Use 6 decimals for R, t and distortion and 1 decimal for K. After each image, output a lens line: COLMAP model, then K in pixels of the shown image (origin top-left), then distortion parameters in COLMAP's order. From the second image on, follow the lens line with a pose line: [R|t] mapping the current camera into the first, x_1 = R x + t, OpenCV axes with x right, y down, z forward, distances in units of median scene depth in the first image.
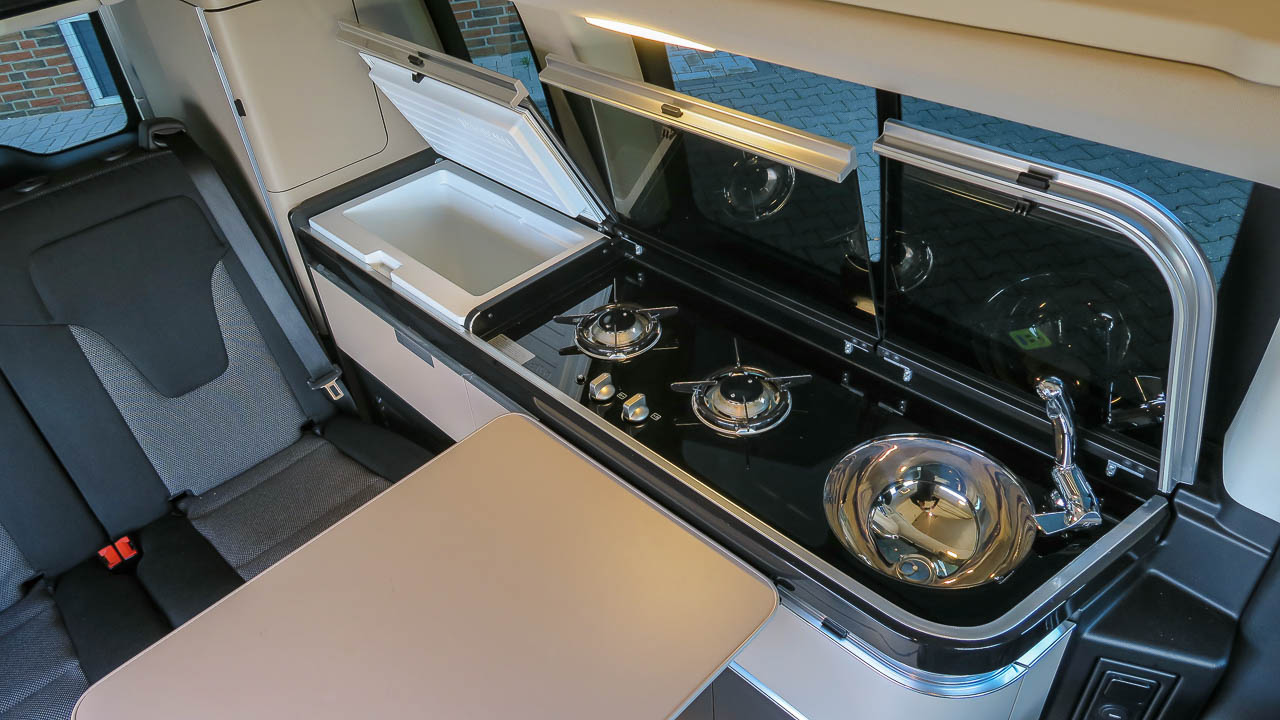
lens RADIAL K [[869.1, 0, 637.1], [0, 869.1, 363.8], [0, 0, 1]] dist [-0.027151, 0.008549]
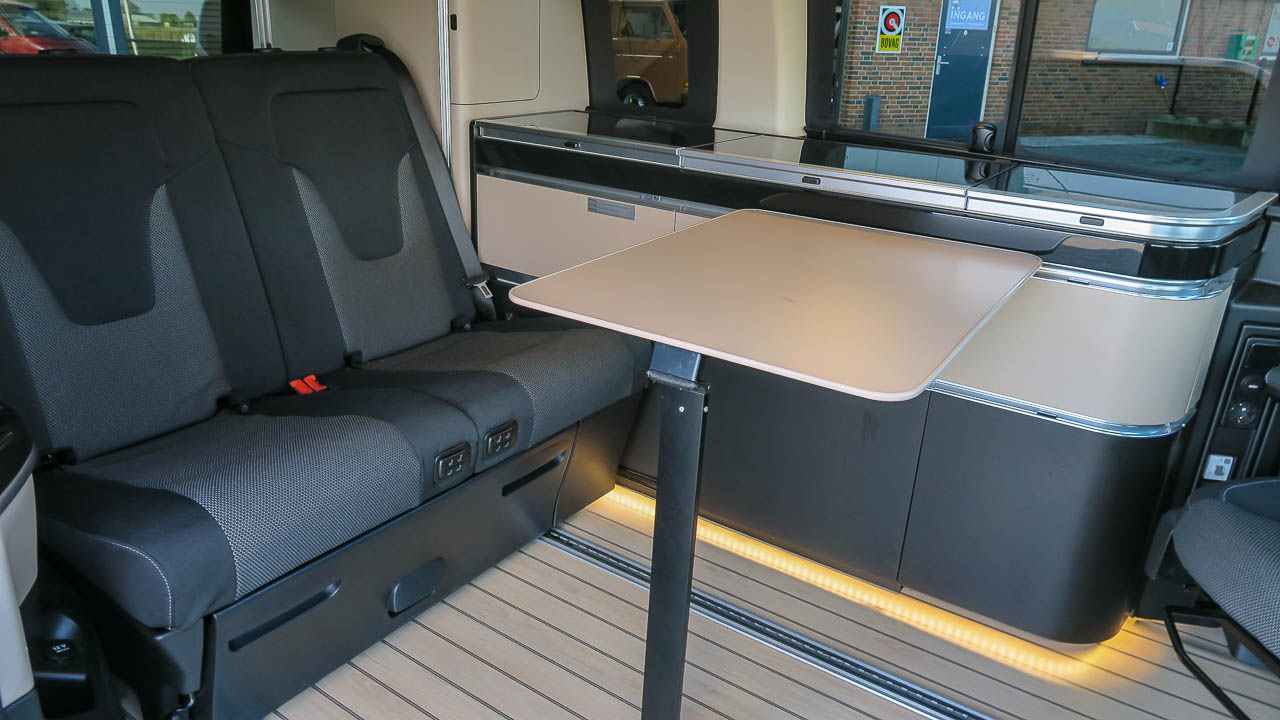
lens RADIAL K [[869.1, 0, 640.4], [0, 869.1, 368.9], [0, 0, 1]] dist [-0.027151, 0.008549]
pose [[0.976632, 0.033524, 0.212286, -0.440476], [0.028455, 0.958893, -0.282336, 0.496541], [-0.213025, 0.281779, 0.935532, -0.030887]]
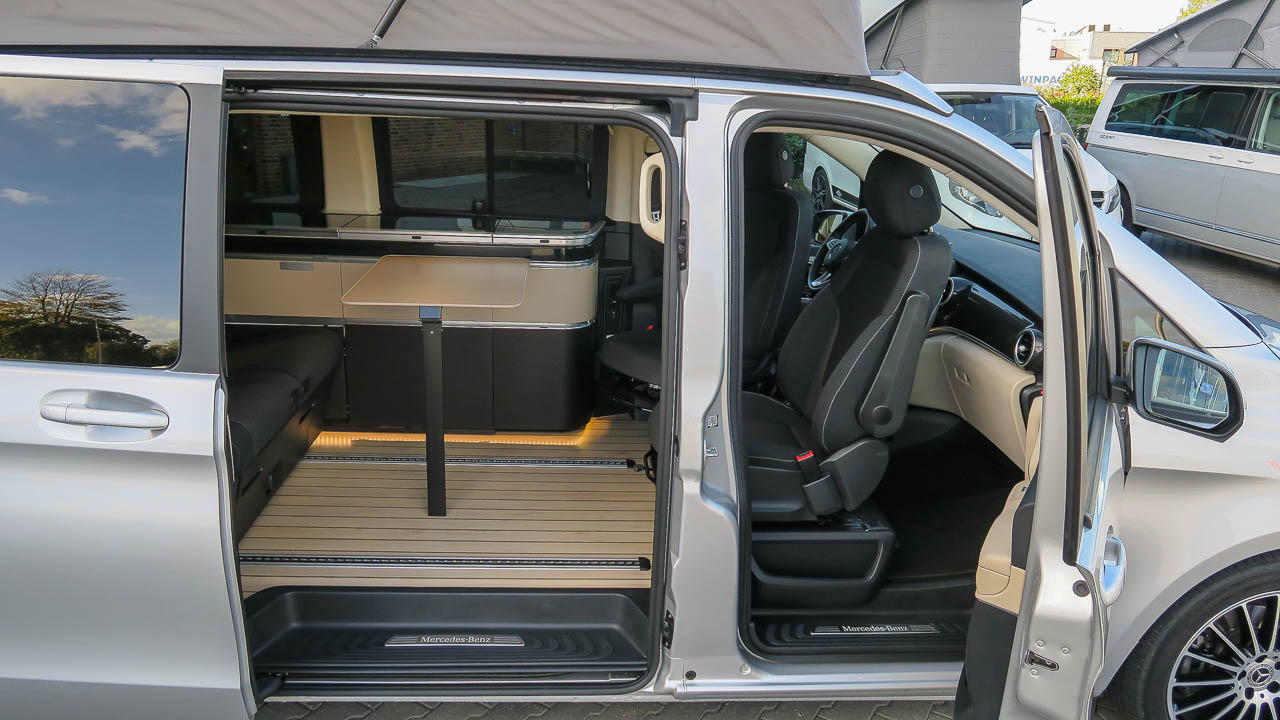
lens RADIAL K [[869.1, 0, 630.8], [0, 869.1, 358.2], [0, 0, 1]] dist [-0.027151, 0.008549]
pose [[0.654610, -0.127308, 0.745170, -1.235023], [0.397915, 0.896141, -0.196456, 0.849827], [-0.642767, 0.425116, 0.637280, -0.672622]]
